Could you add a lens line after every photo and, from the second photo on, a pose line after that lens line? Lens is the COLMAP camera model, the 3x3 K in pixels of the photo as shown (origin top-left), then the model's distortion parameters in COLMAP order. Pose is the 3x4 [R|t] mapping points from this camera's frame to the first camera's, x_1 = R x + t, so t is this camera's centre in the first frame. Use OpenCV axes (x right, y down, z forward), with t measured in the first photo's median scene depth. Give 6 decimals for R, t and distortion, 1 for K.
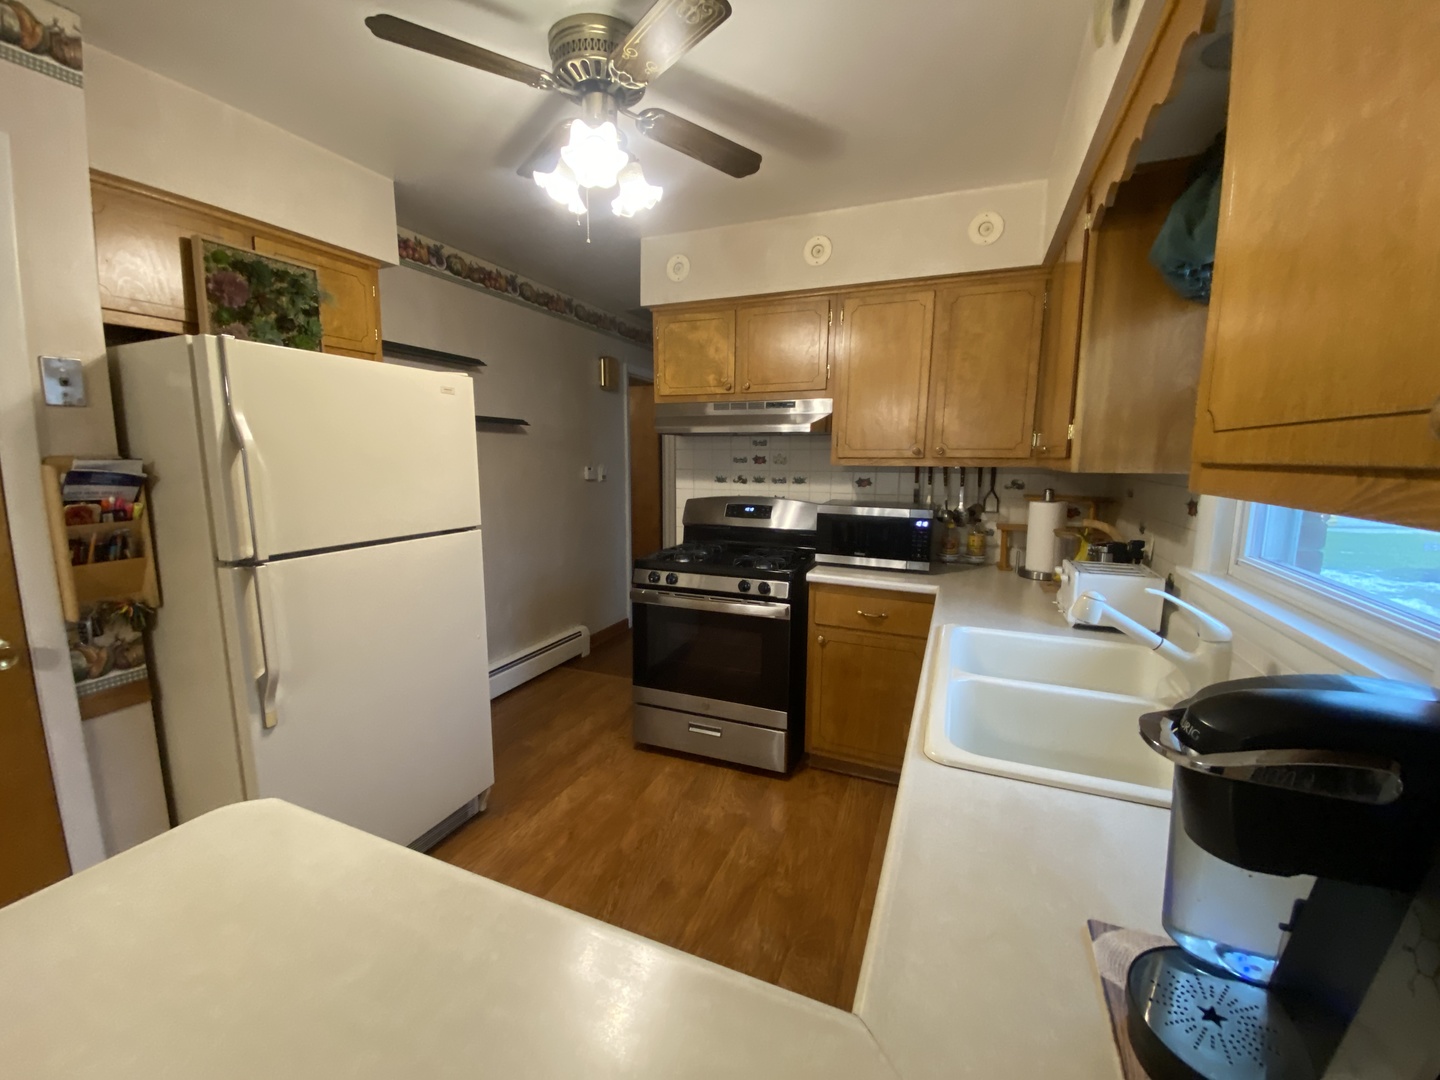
lens RADIAL K [[582.4, 0, 720.0], [0, 582.4, 540.0], [0, 0, 1]] dist [0.057186, -0.017028]
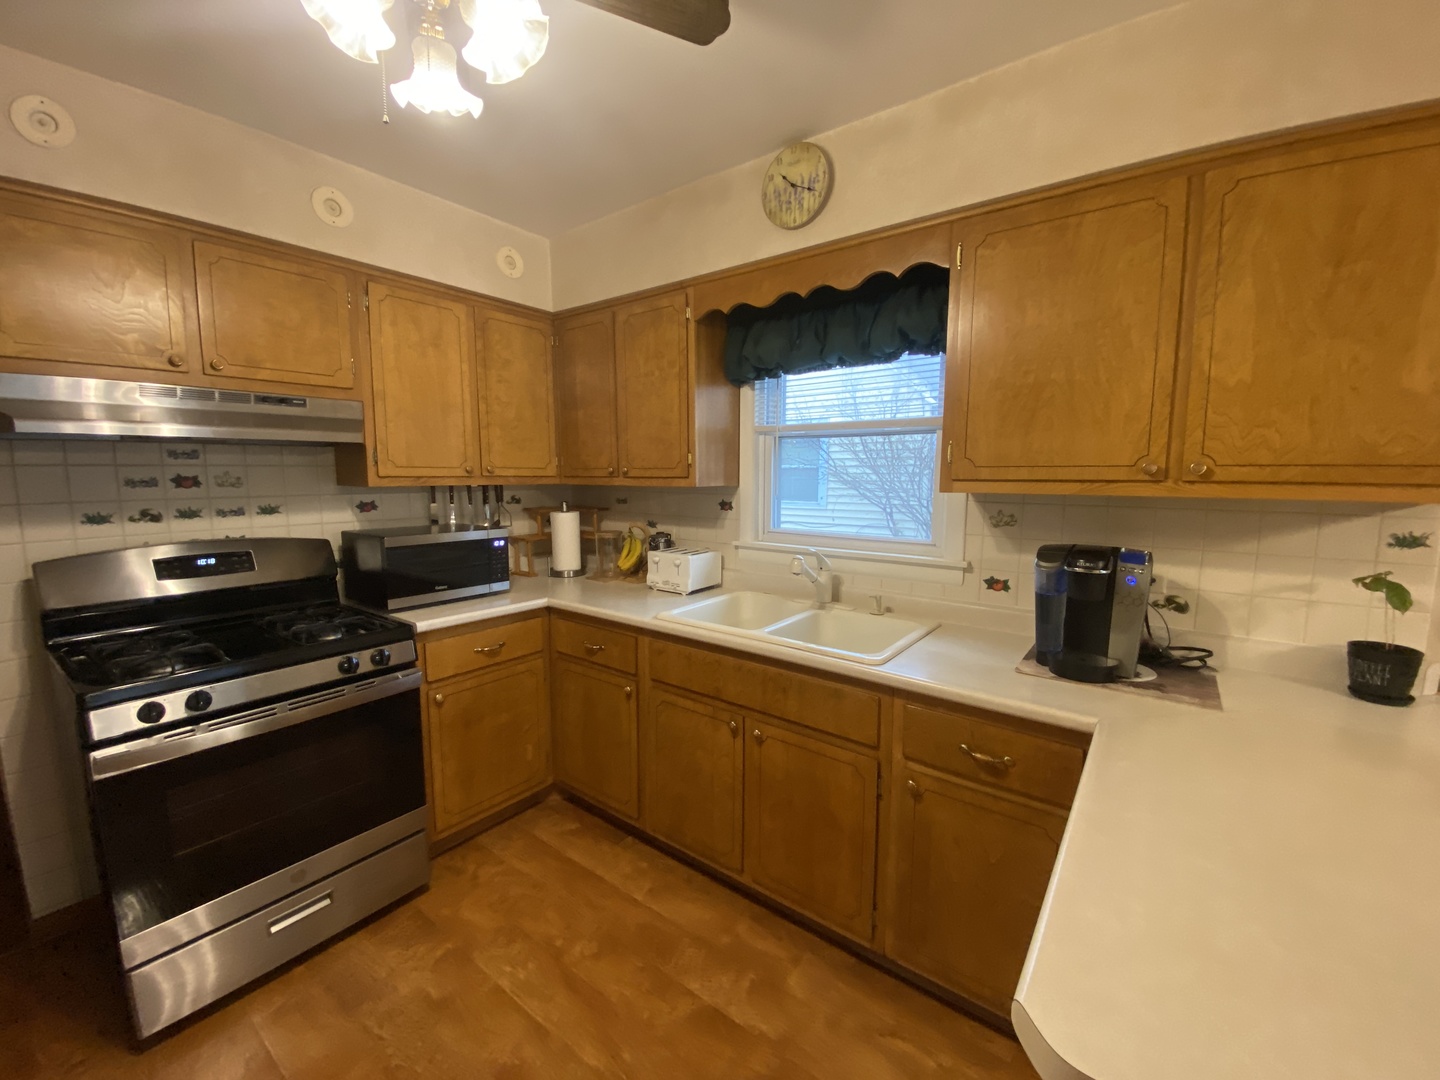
lens RADIAL K [[581.3, 0, 720.0], [0, 581.3, 540.0], [0, 0, 1]] dist [0.011246, -0.016993]
pose [[0.250215, -0.119319, 0.960810, -0.473887], [0.137298, 0.986721, 0.086782, -0.063608], [-0.958406, 0.110203, 0.263274, 0.372066]]
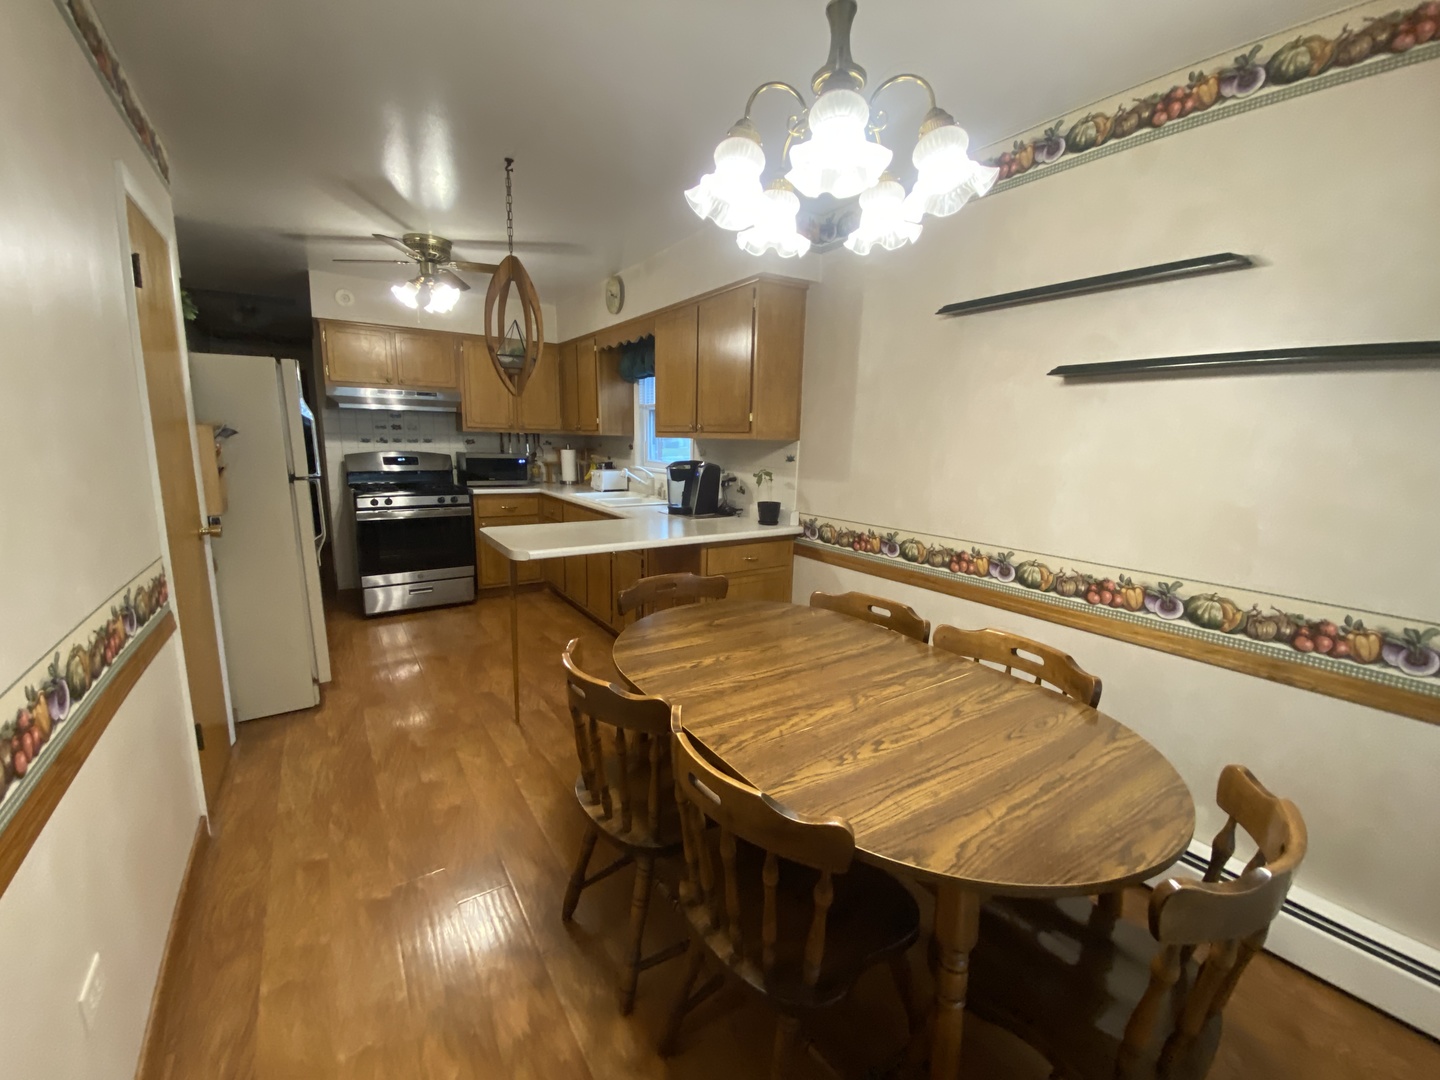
lens RADIAL K [[581.3, 0, 720.0], [0, 581.3, 540.0], [0, 0, 1]] dist [0.011246, -0.016993]
pose [[0.543312, -0.140496, 0.827691, -0.933853], [0.098777, 0.989747, 0.103165, 0.095734], [-0.833700, 0.025706, 0.551620, -0.632484]]
